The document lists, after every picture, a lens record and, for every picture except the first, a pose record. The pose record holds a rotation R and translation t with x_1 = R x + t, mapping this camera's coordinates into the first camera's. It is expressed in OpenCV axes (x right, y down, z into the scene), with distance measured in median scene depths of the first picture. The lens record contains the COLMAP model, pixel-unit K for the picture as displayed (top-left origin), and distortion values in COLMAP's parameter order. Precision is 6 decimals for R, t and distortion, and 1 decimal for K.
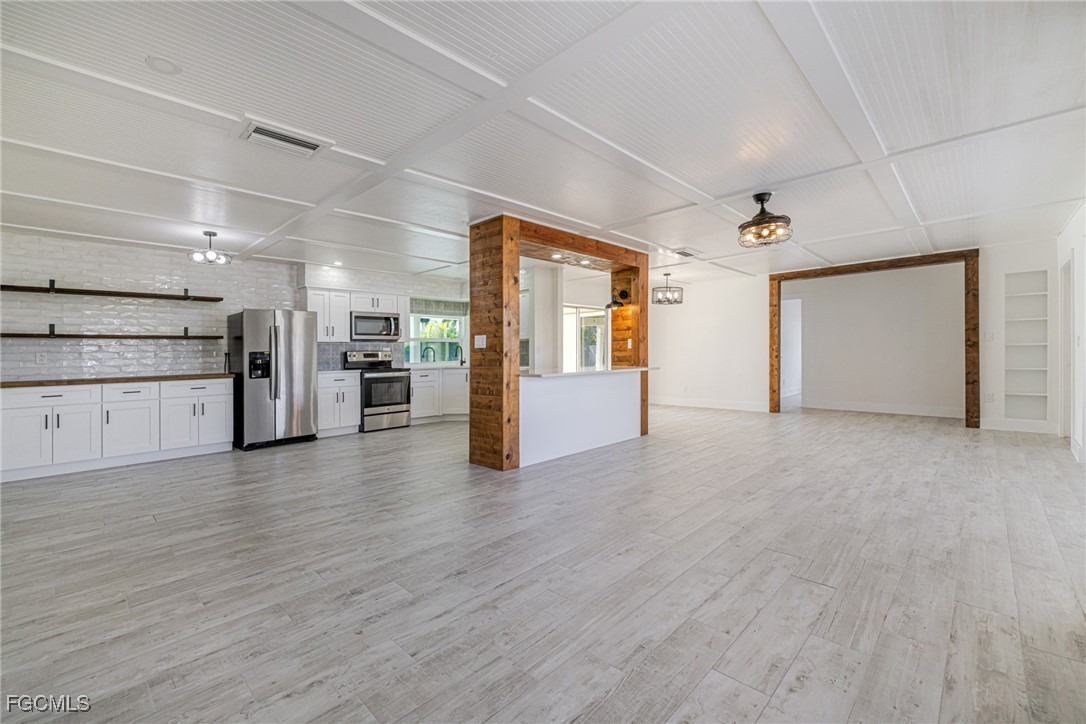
lens RADIAL K [[466.9, 0, 545.4], [0, 466.9, 334.2], [0, 0, 1]] dist [0.004323, 0.000535]
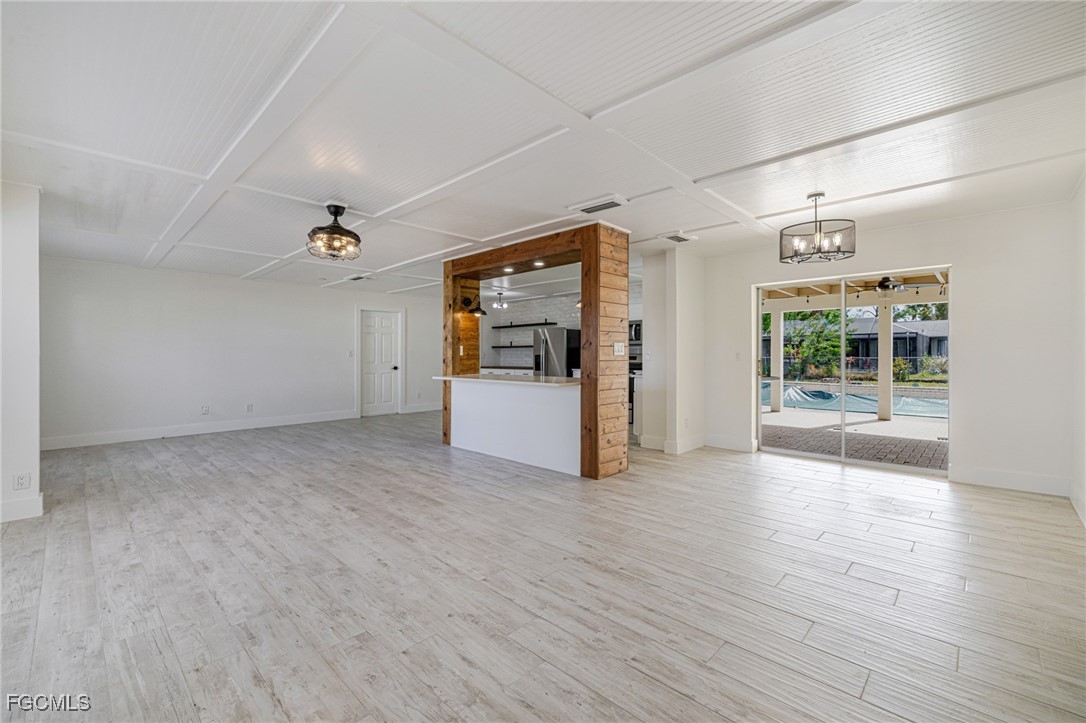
lens RADIAL K [[458.7, 0, 543.1], [0, 458.7, 357.8], [0, 0, 1]] dist [0.000324, 0.000421]
pose [[-0.016396, 0.023104, -0.999599, 0.881768], [0.043078, 0.998821, 0.022380, 0.010827], [0.998937, -0.042694, -0.017371, 0.909740]]
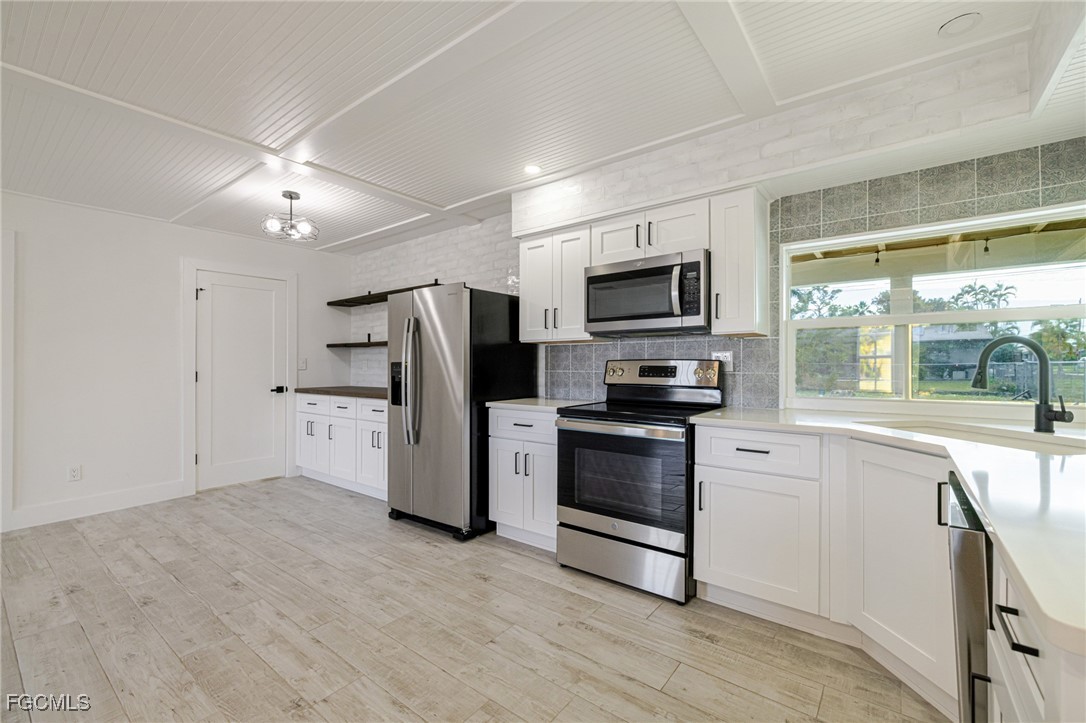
lens RADIAL K [[458.7, 0, 543.1], [0, 458.7, 357.8], [0, 0, 1]] dist [0.000324, 0.000421]
pose [[0.094874, 0.007599, -0.995460, 0.005515], [0.043814, 0.998970, 0.011801, 0.028634], [0.994525, -0.044735, 0.094443, 0.985628]]
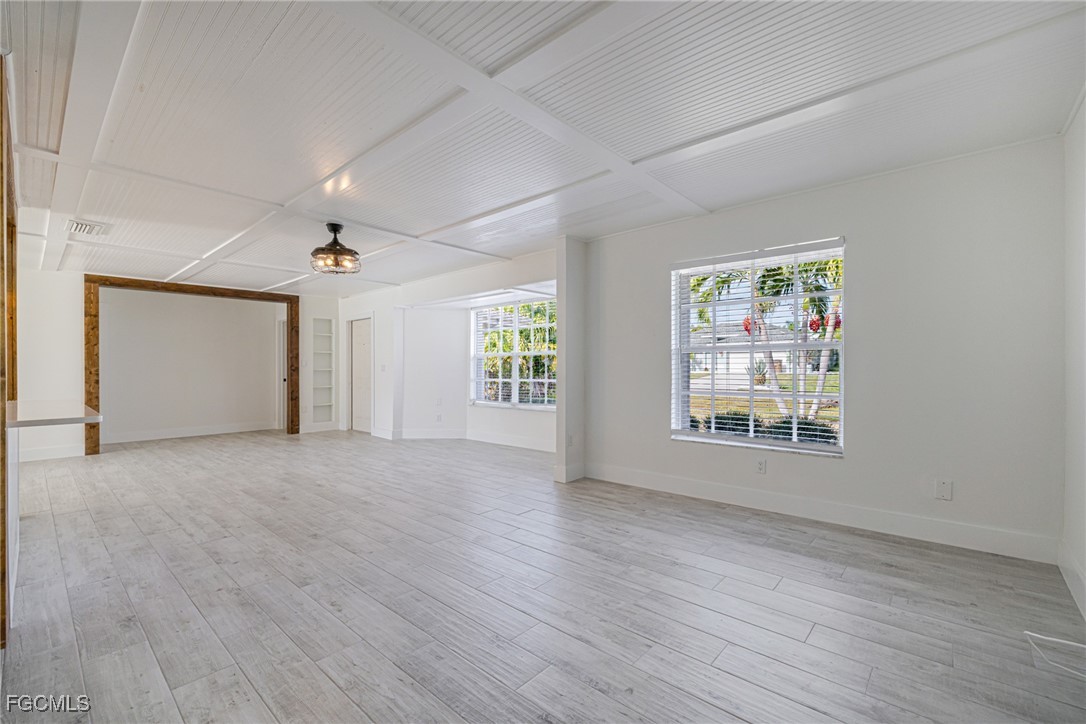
lens RADIAL K [[458.7, 0, 543.1], [0, 458.7, 358.3], [0, 0, 1]] dist [0.000324, 0.000421]
pose [[-0.040875, 0.037016, 0.998478, -0.374747], [-0.033921, 0.998686, -0.038413, 0.016690], [-0.998588, -0.035439, -0.039566, 0.359890]]
